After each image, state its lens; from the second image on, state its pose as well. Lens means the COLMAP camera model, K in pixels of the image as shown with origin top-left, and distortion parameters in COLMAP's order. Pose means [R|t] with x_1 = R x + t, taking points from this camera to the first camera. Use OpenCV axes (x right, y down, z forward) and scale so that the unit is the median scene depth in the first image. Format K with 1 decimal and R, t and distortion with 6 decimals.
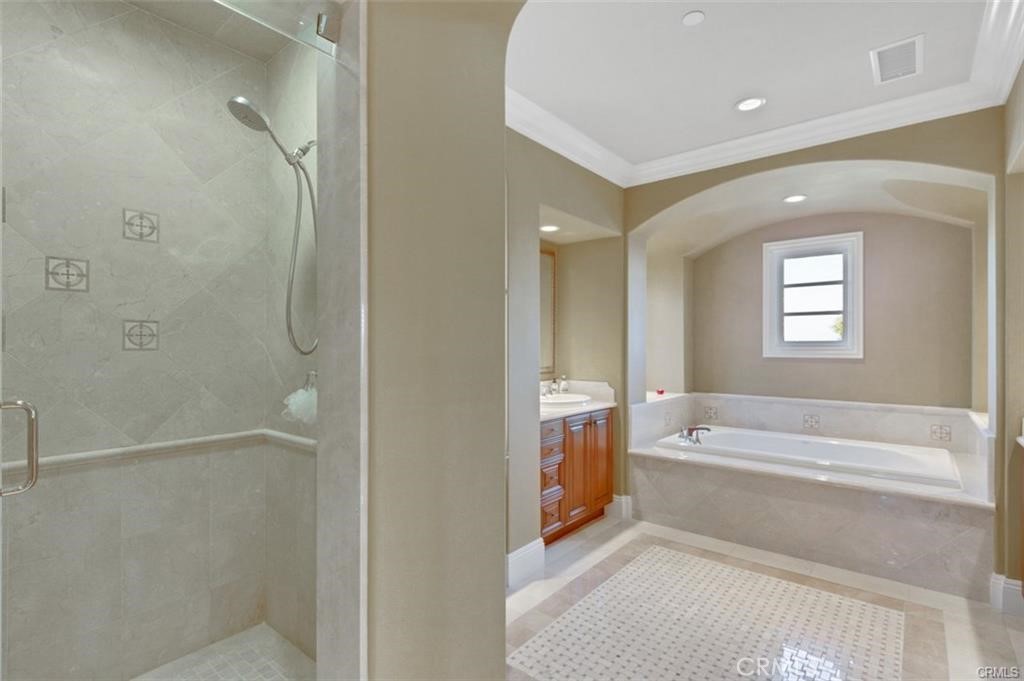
lens RADIAL K [[467.1, 0, 512.4], [0, 467.1, 346.3], [0, 0, 1]] dist [0.000438, -0.001698]
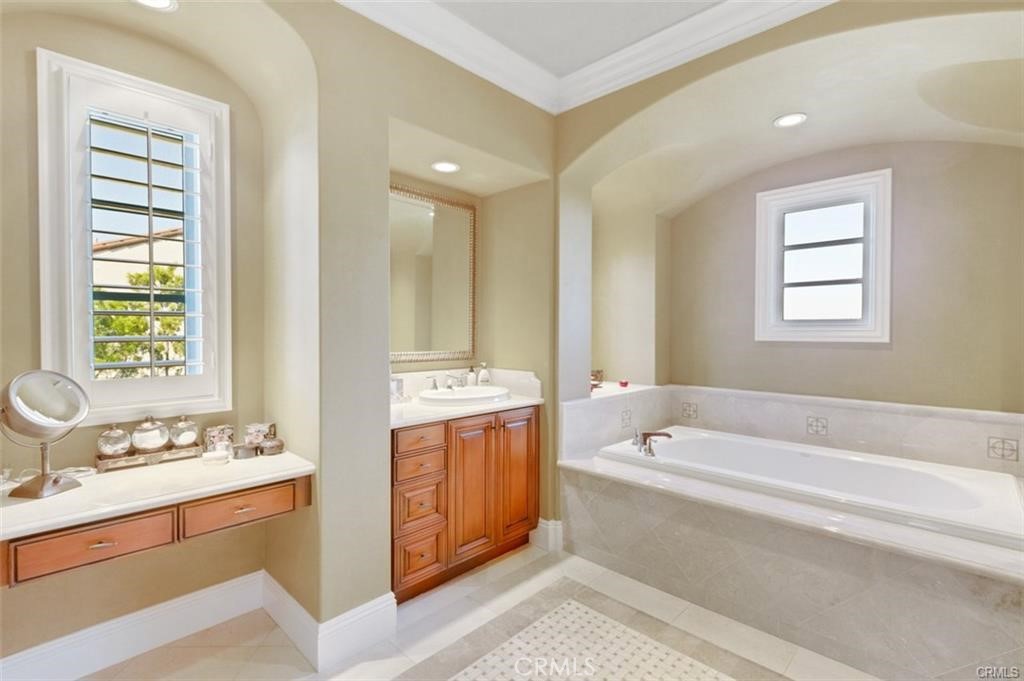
lens RADIAL K [[464.5, 0, 498.8], [0, 464.5, 339.6], [0, 0, 1]] dist [0.004353, -0.003363]
pose [[0.997012, 0.003555, -0.077168, 0.210187], [-0.002345, 0.999873, 0.015771, 0.012209], [0.077214, -0.015543, 0.996893, 0.241164]]
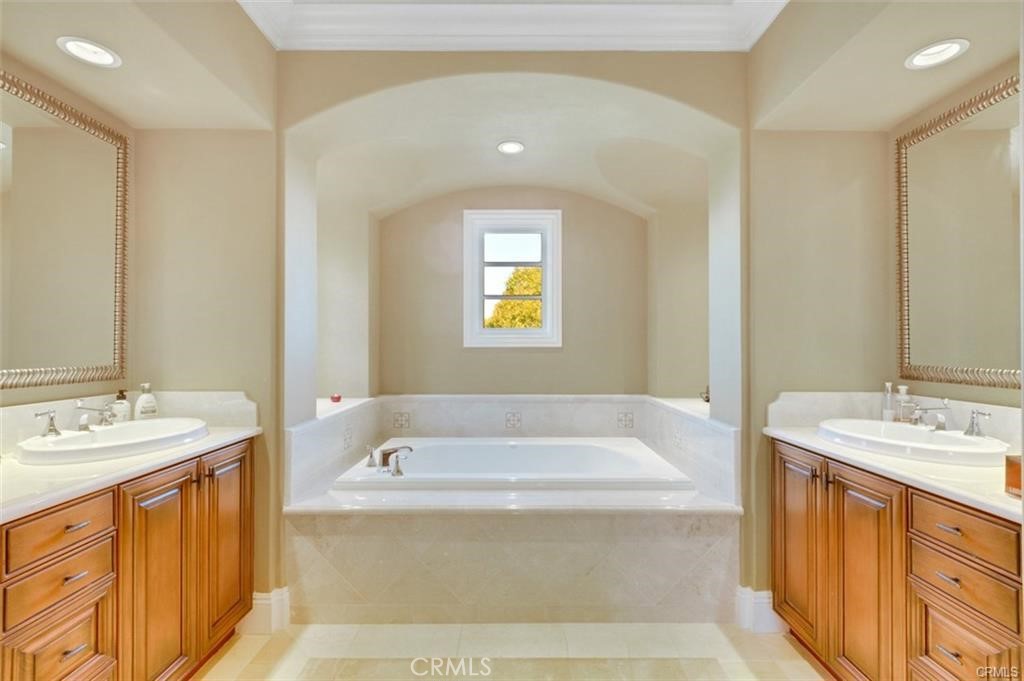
lens RADIAL K [[464.5, 0, 521.5], [0, 464.5, 342.5], [0, 0, 1]] dist [0.004353, -0.003363]
pose [[0.760638, 0.002142, 0.649173, 0.099356], [0.000434, 0.999993, -0.003808, 0.021874], [-0.649176, 0.003178, 0.760632, 0.376916]]
